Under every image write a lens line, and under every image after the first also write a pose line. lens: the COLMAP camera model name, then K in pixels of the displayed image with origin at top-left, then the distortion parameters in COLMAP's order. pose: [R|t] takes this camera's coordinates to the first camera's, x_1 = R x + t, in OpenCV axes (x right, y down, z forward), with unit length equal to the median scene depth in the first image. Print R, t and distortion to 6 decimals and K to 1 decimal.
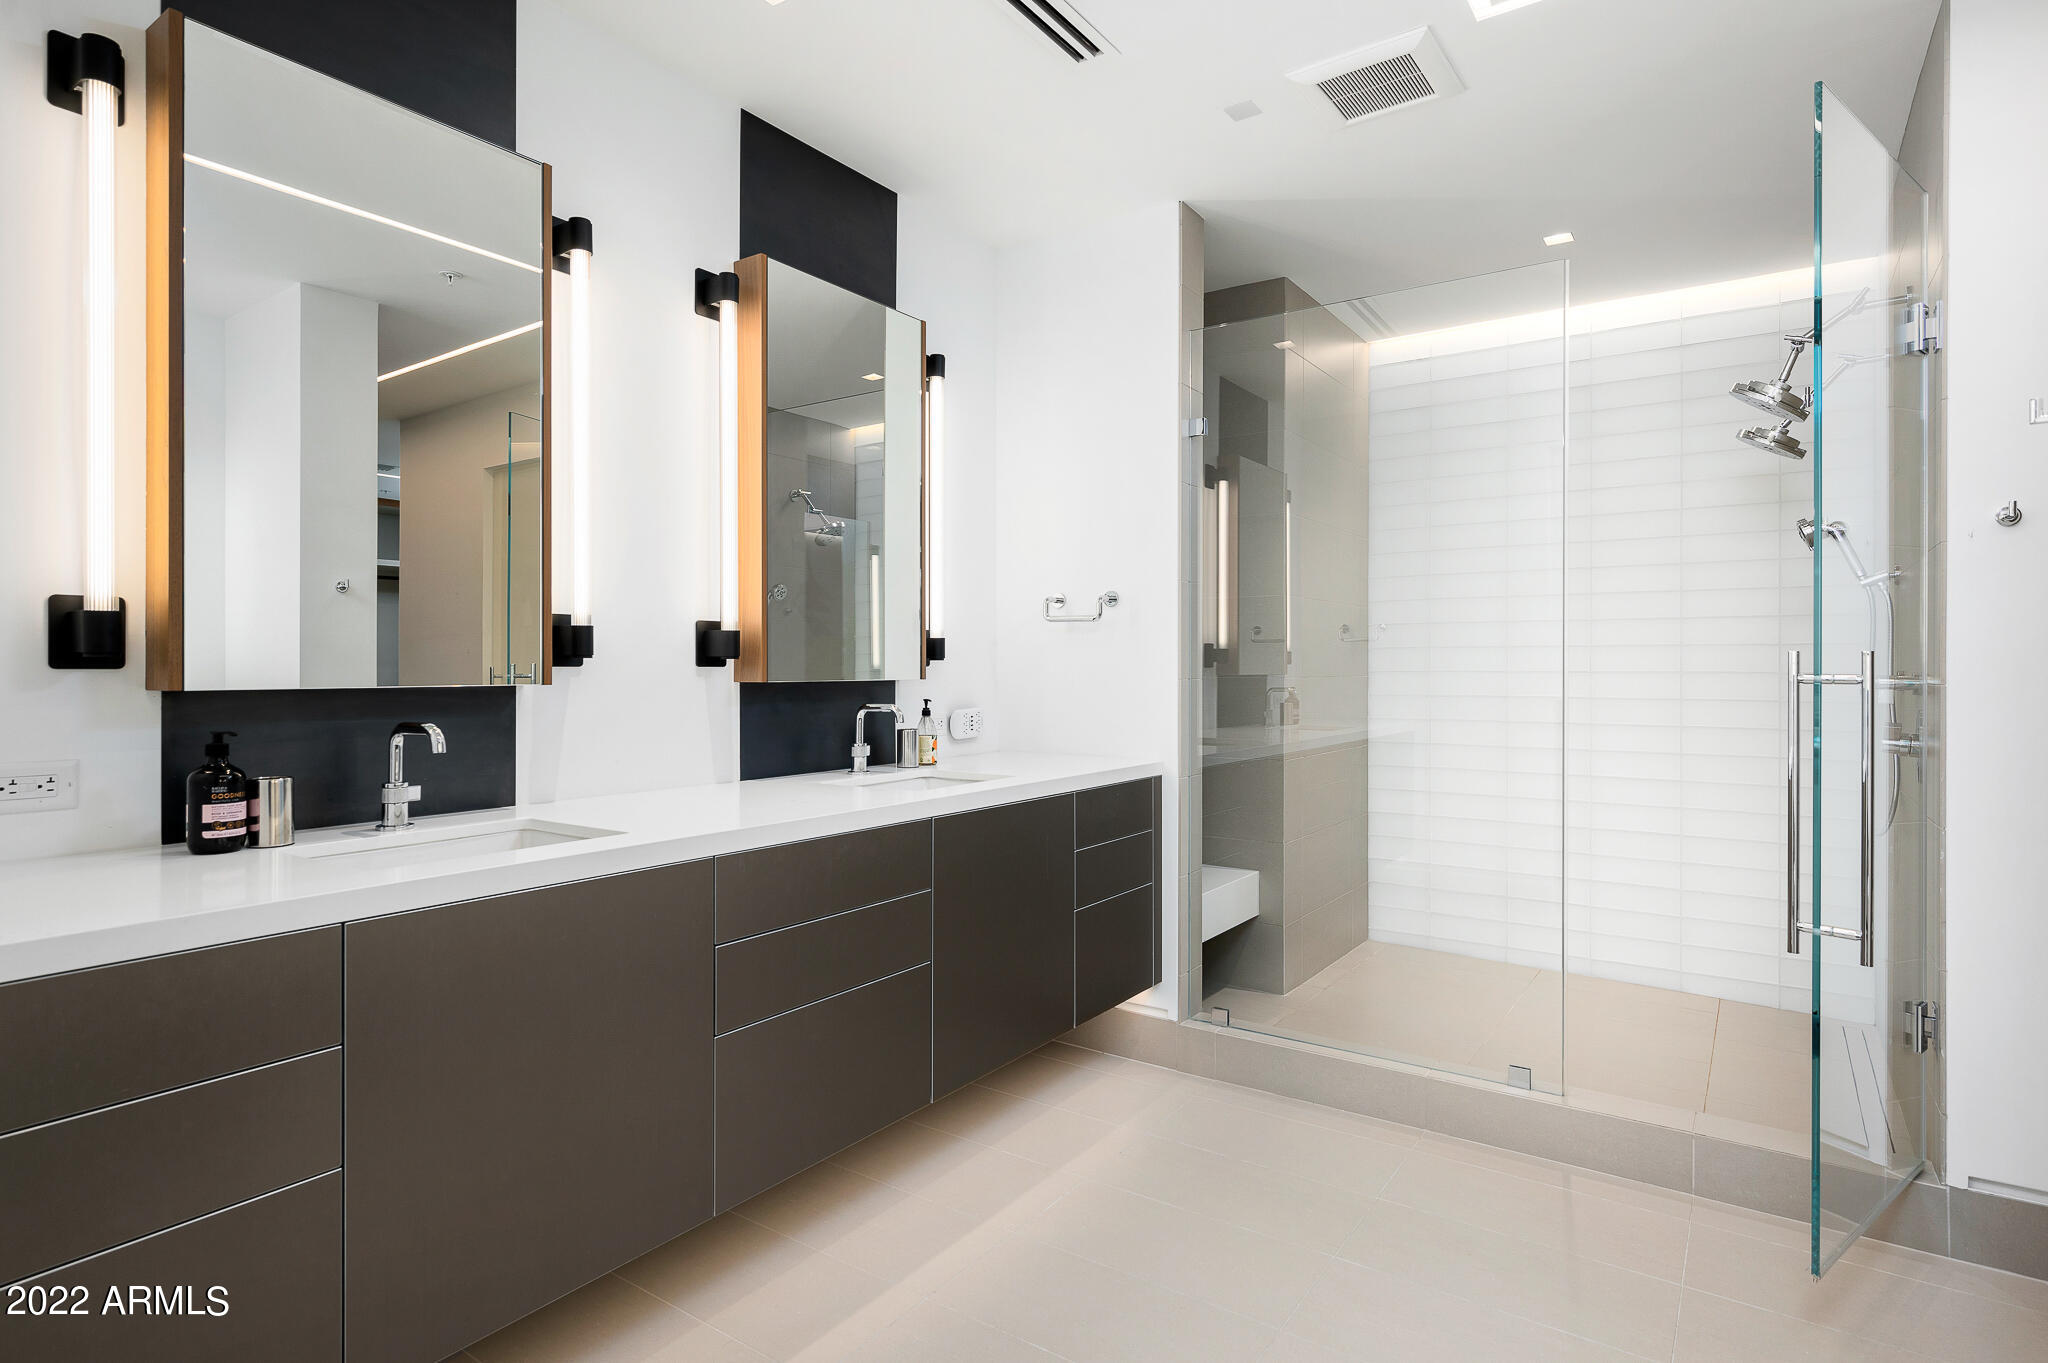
lens RADIAL K [[1076.5, 0, 1032.9], [0, 1076.5, 664.3], [0, 0, 1]] dist [0.022224, -0.000344]
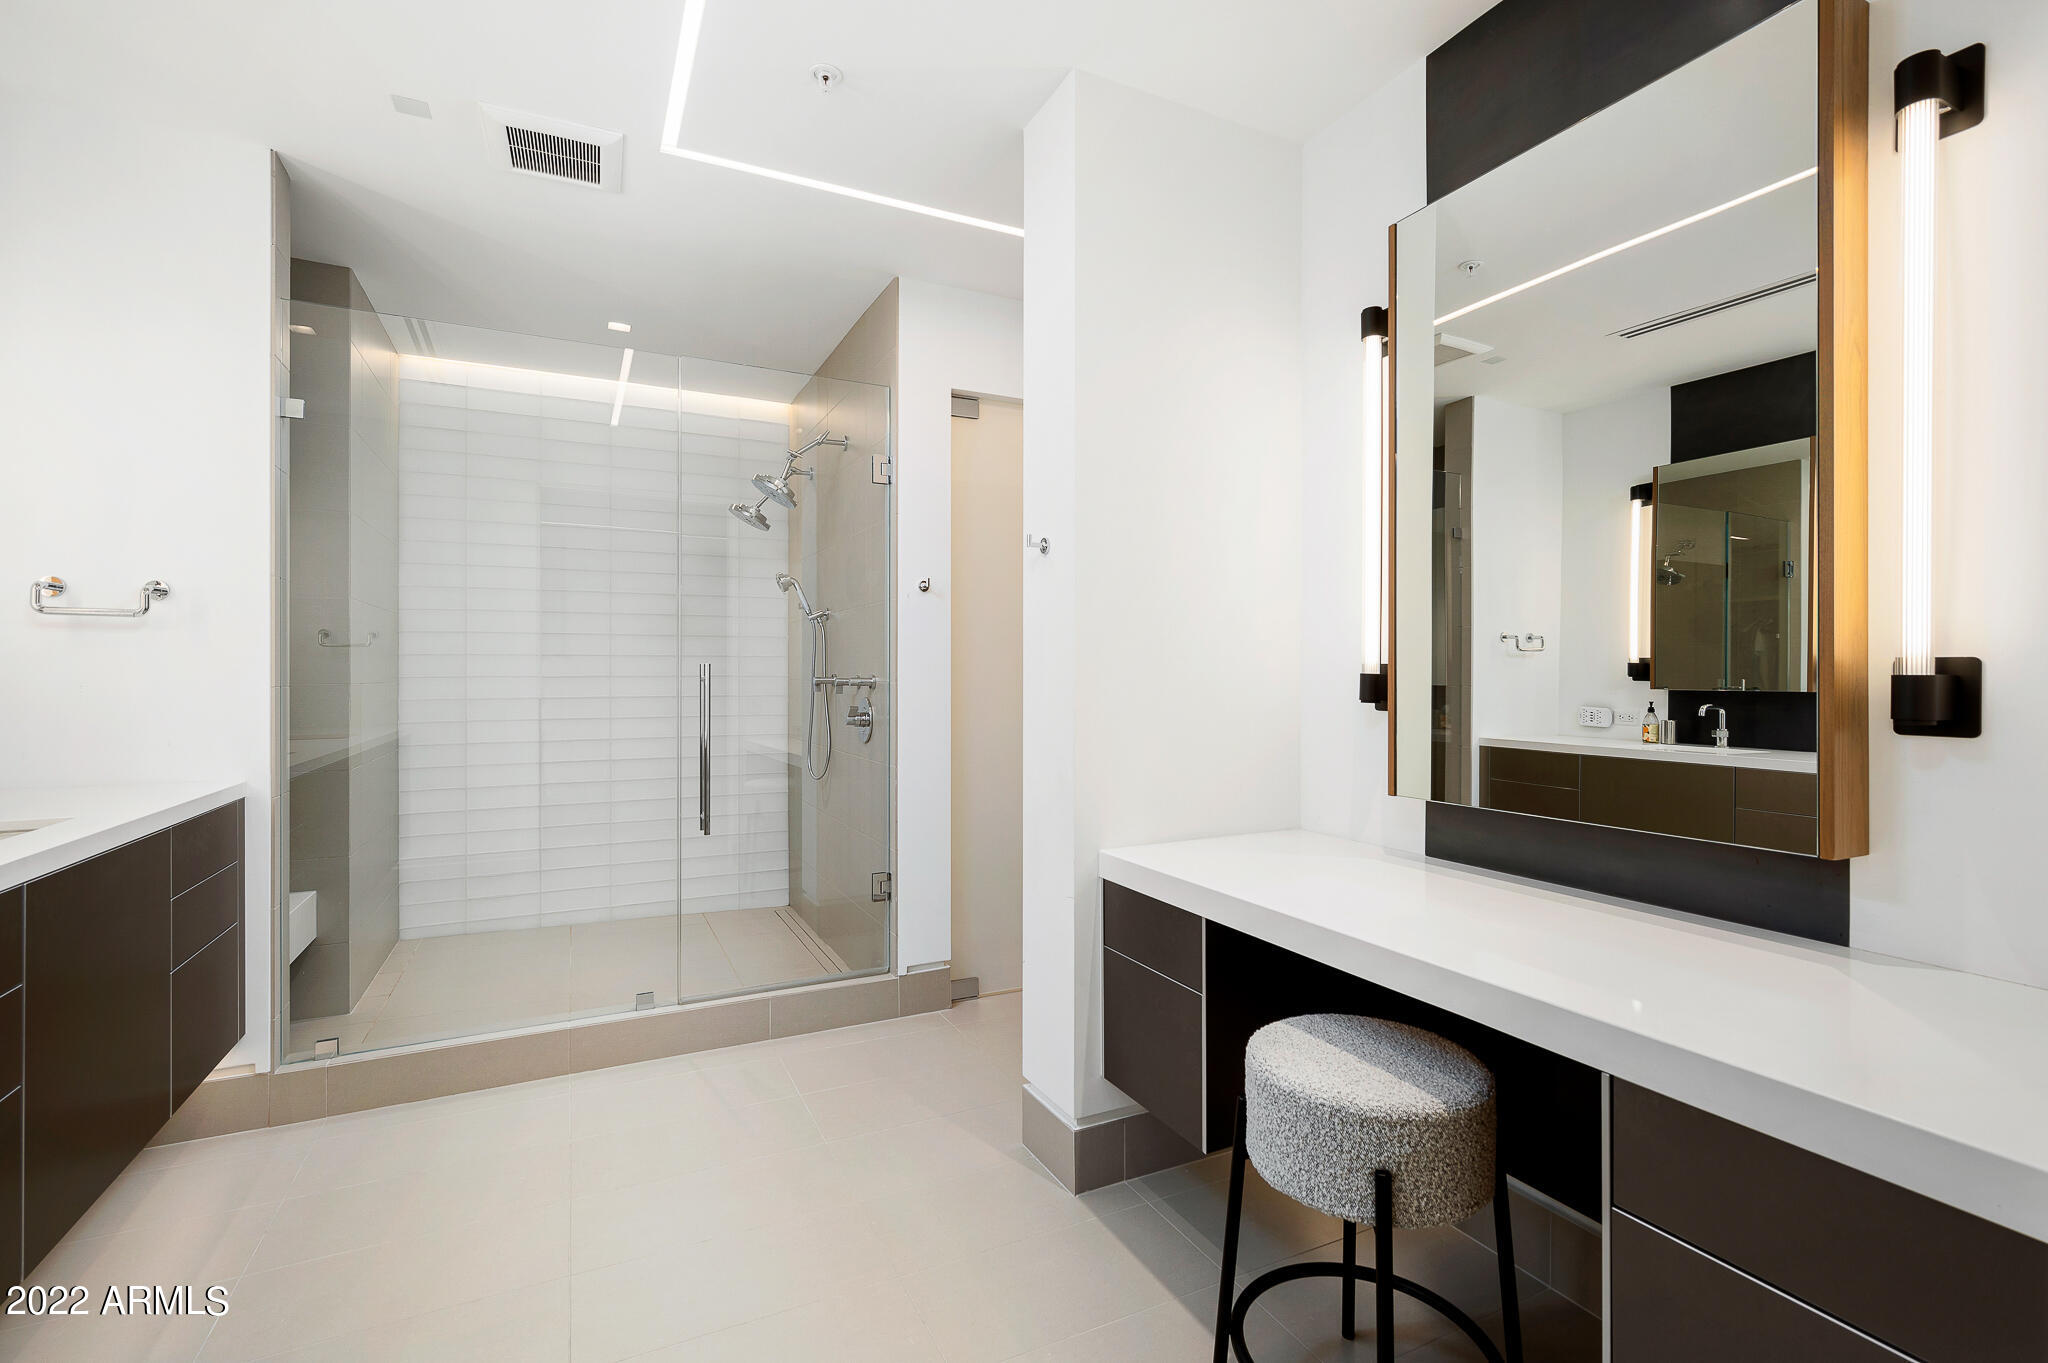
lens RADIAL K [[907.3, 0, 1024.5], [0, 907.3, 674.8], [0, 0, 1]] dist [-0.001424, -0.000083]
pose [[0.500869, -0.004463, 0.865511, -0.198206], [-0.000879, 0.999984, 0.005665, -0.001043], [-0.865522, -0.003598, 0.500857, 0.086925]]
